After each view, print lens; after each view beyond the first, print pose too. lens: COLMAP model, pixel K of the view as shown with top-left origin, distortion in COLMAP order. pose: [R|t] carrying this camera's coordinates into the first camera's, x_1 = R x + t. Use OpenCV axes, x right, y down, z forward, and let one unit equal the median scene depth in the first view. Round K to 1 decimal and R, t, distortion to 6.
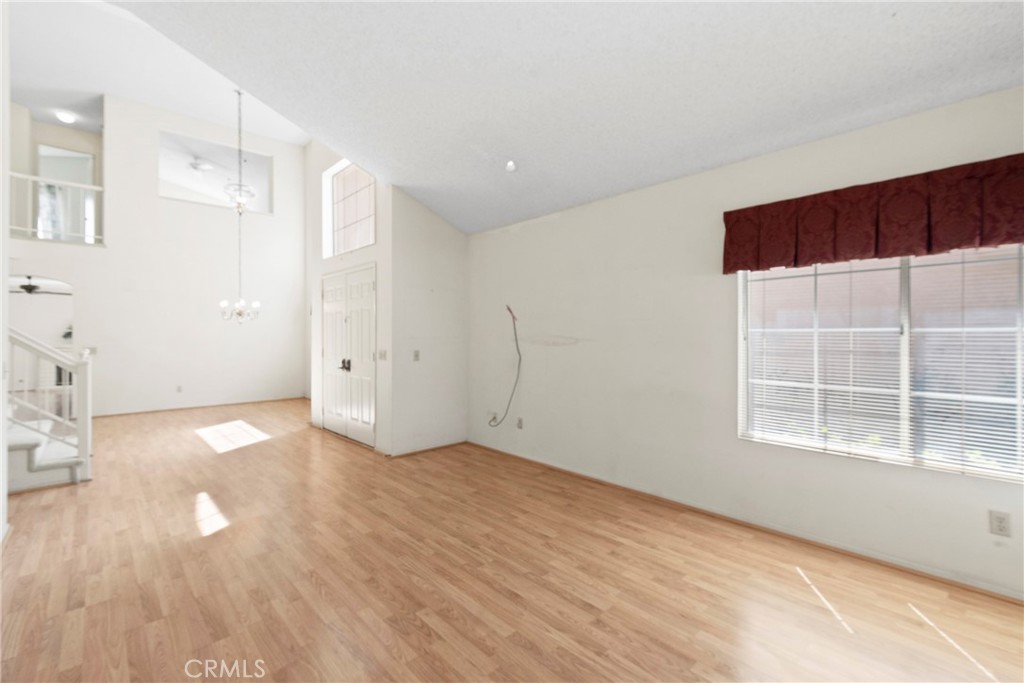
lens RADIAL K [[452.5, 0, 511.4], [0, 452.5, 335.7], [0, 0, 1]] dist [0.000078, 0.000162]
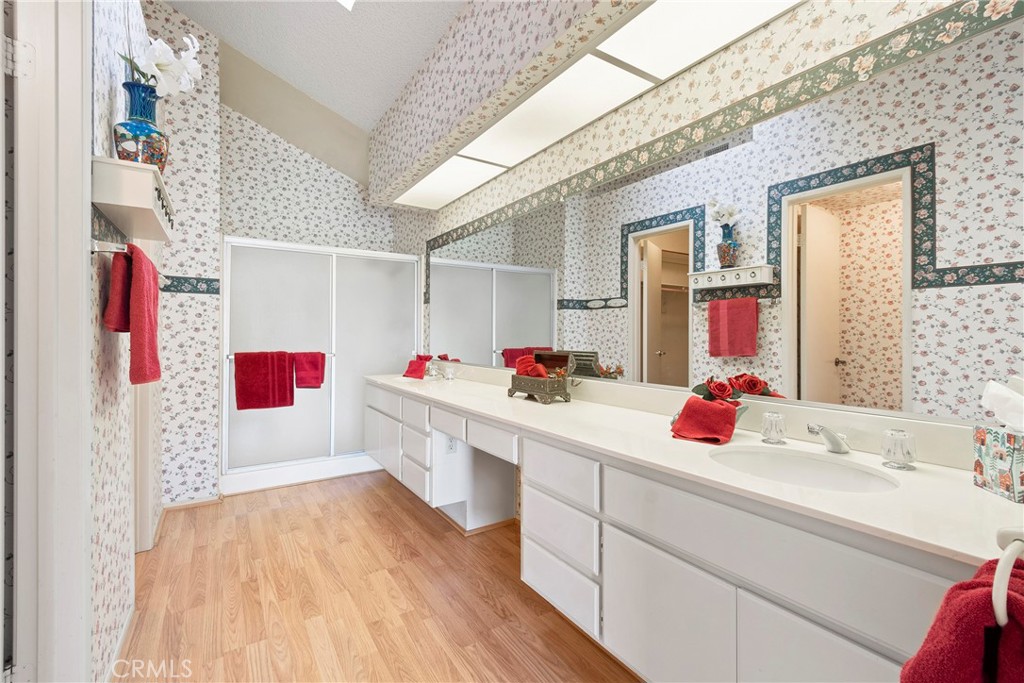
lens RADIAL K [[452.5, 0, 511.4], [0, 452.5, 335.7], [0, 0, 1]] dist [0.000078, 0.000162]
pose [[-0.984593, 0.001176, 0.174857, -0.570118], [0.001788, 0.999993, 0.003348, 0.064241], [-0.174852, 0.003609, -0.984588, 1.626599]]
